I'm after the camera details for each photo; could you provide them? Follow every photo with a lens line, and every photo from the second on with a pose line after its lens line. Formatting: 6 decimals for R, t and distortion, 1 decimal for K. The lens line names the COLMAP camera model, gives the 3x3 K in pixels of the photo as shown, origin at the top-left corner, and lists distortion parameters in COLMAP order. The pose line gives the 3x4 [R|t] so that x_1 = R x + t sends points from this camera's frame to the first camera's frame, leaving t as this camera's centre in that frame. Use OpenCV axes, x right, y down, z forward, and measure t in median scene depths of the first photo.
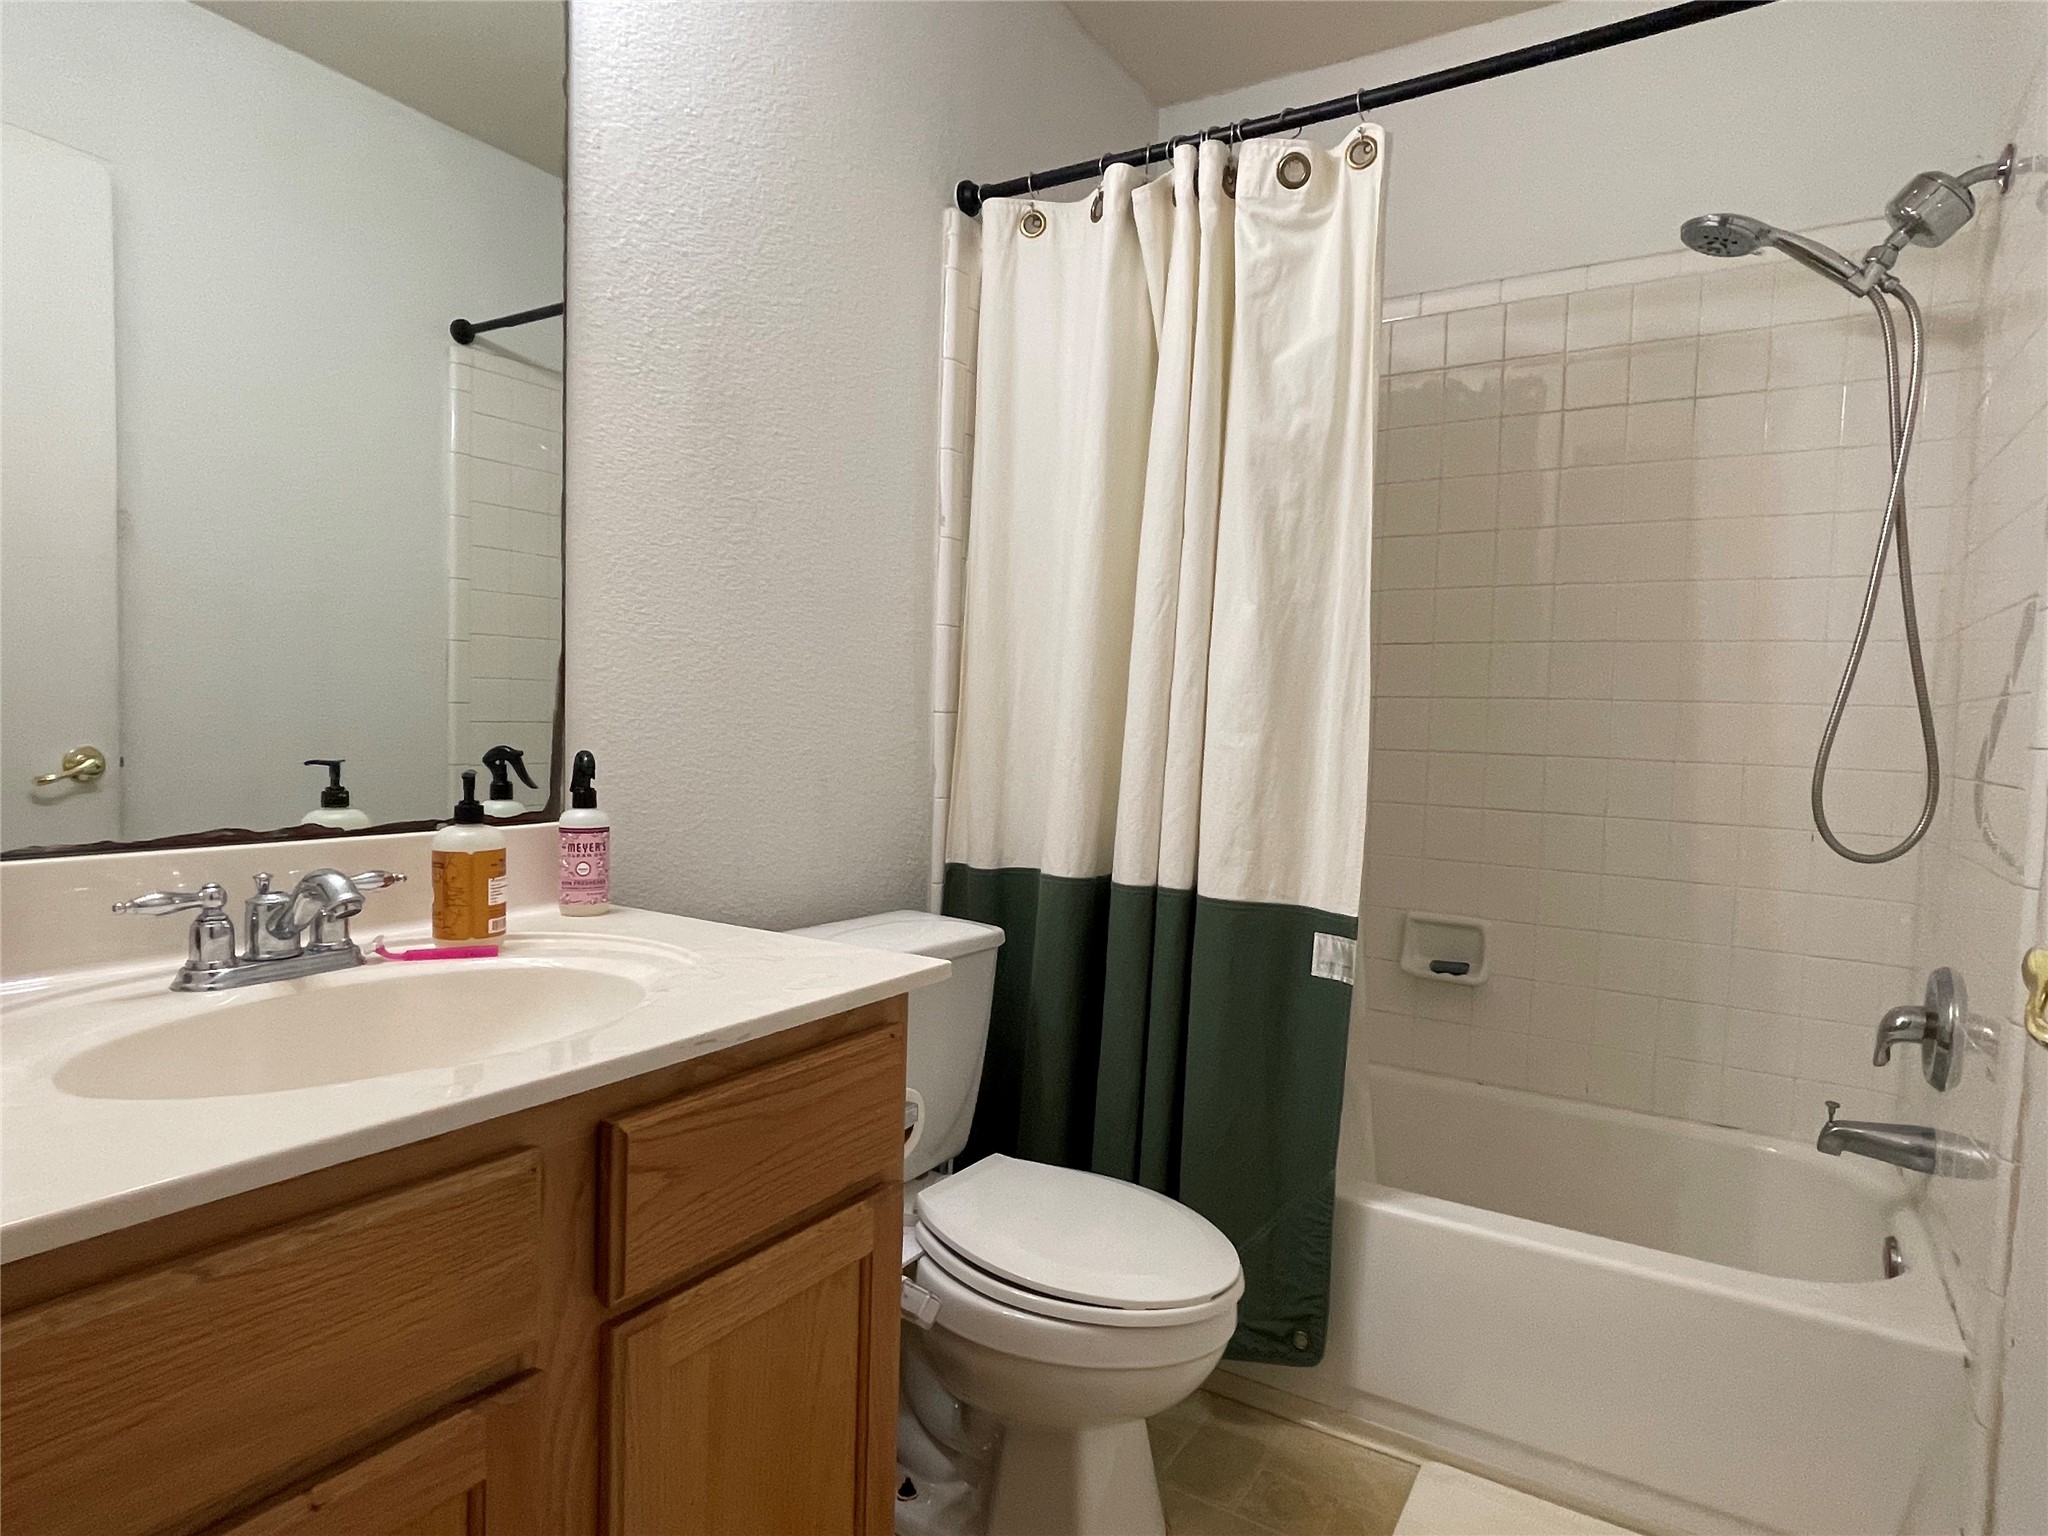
lens RADIAL K [[1181.0, 0, 1026.2], [0, 1181.0, 812.7], [0, 0, 1]] dist [-0.000513, 0.005336]
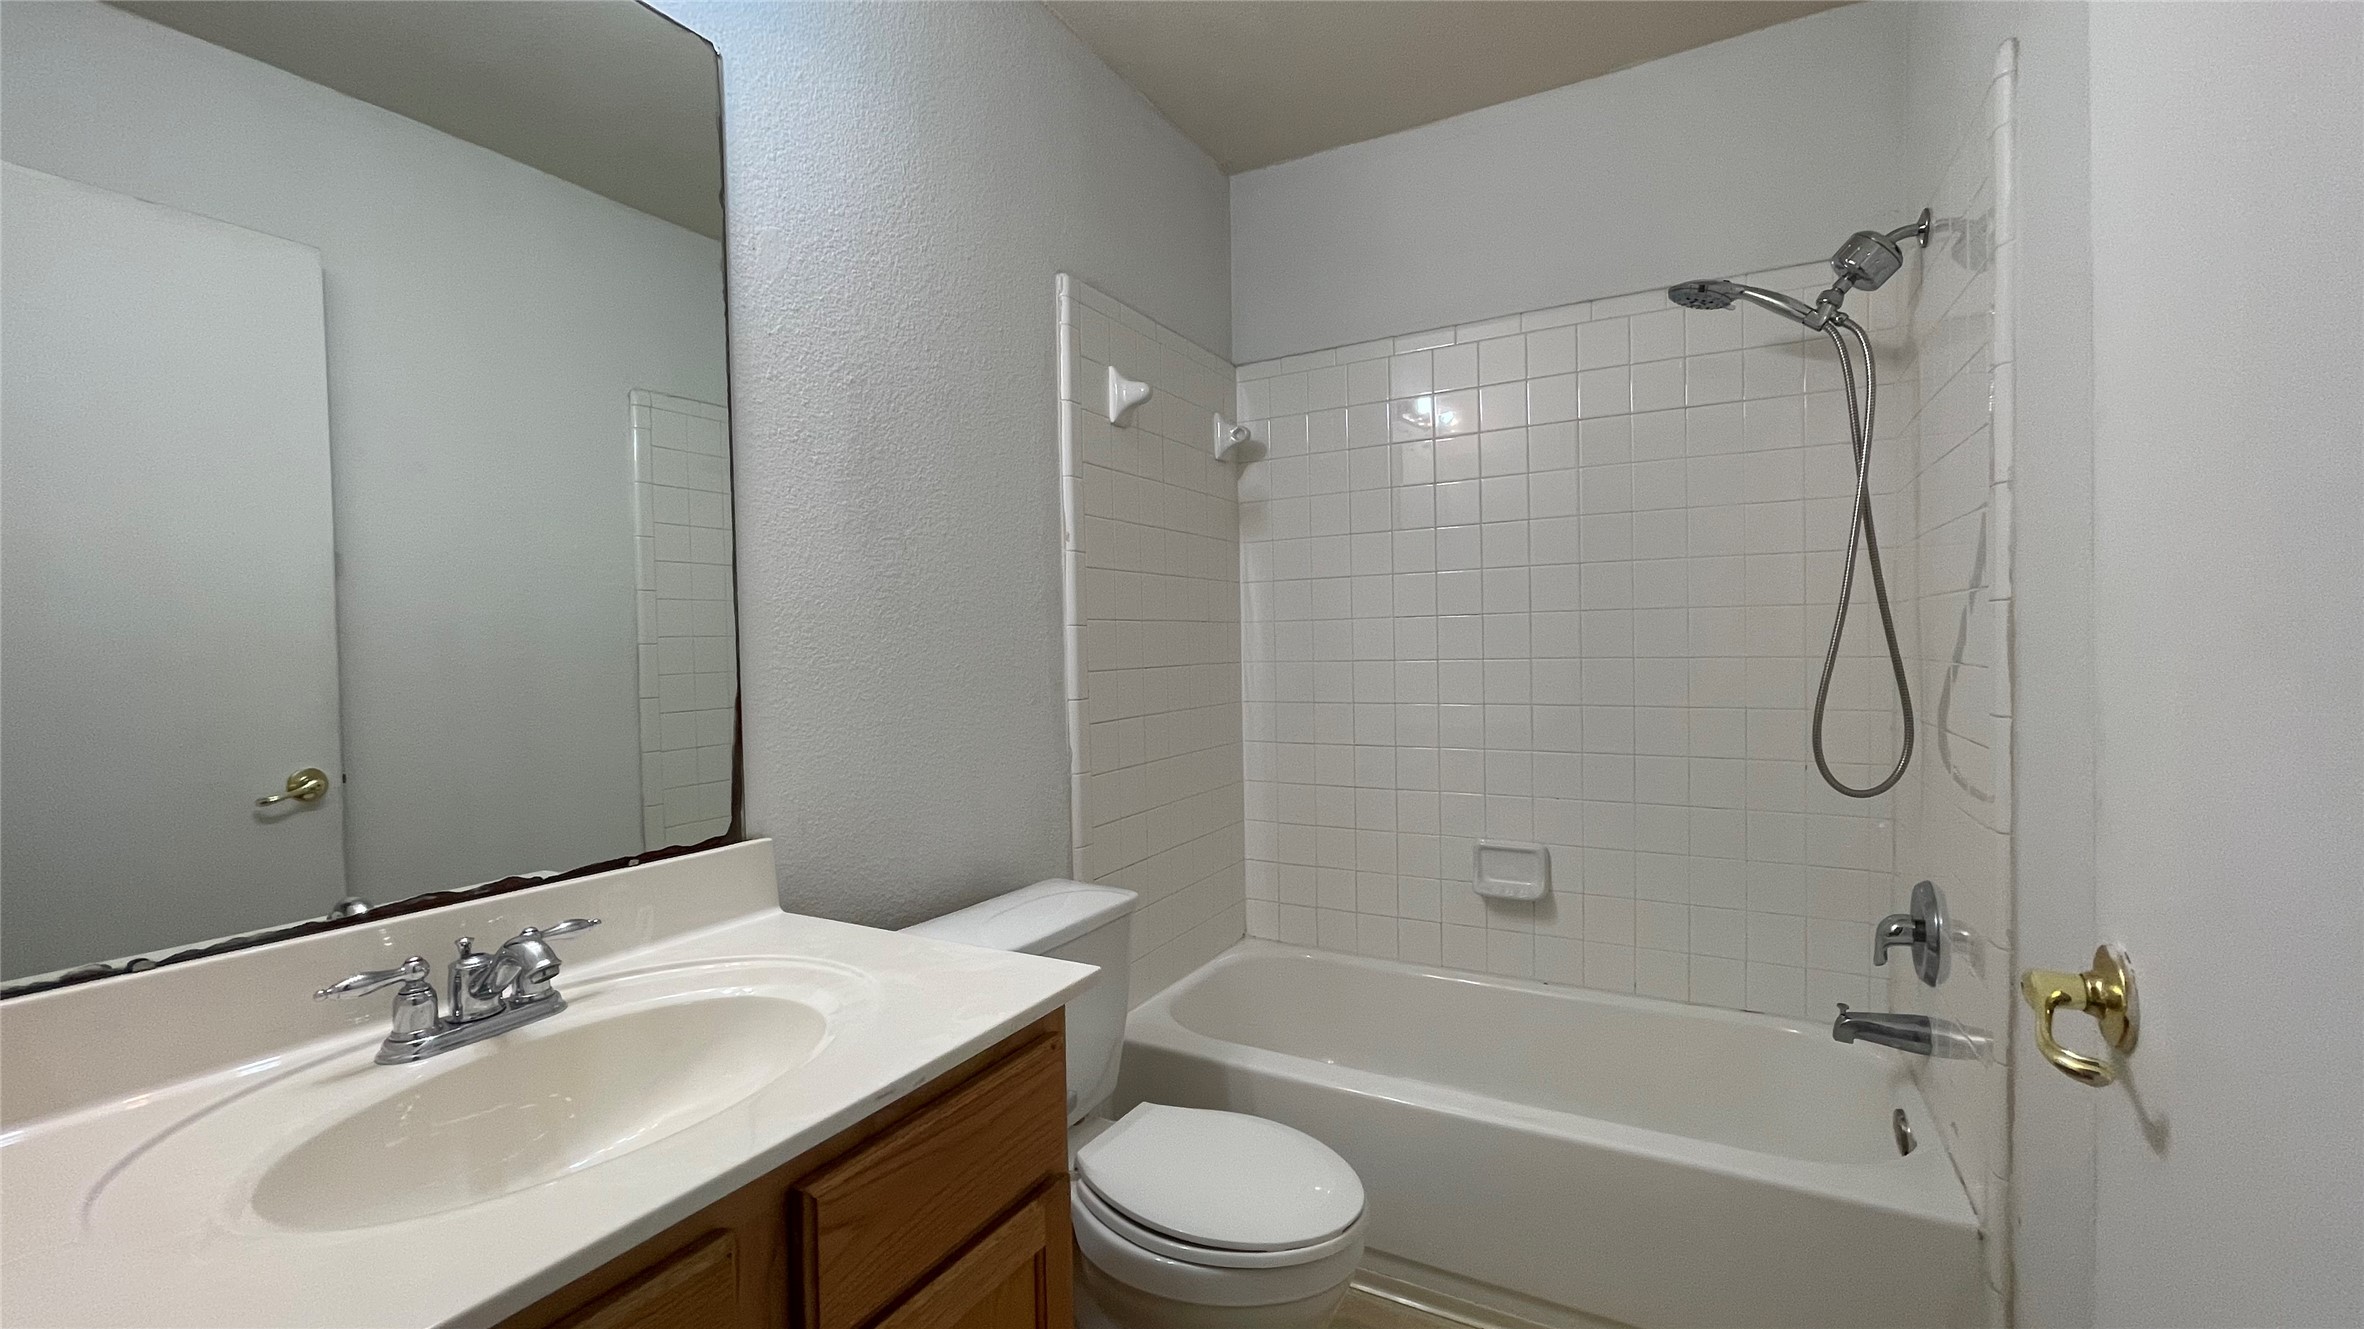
lens RADIAL K [[965.7, 0, 1182.0], [0, 965.7, 664.5], [0, 0, 1]] dist [0.000237, 0.000156]
pose [[0.997360, -0.051669, 0.051020, -0.016341], [0.053270, 0.998113, -0.030529, -0.108714], [-0.049347, 0.033166, 0.998231, 0.058257]]
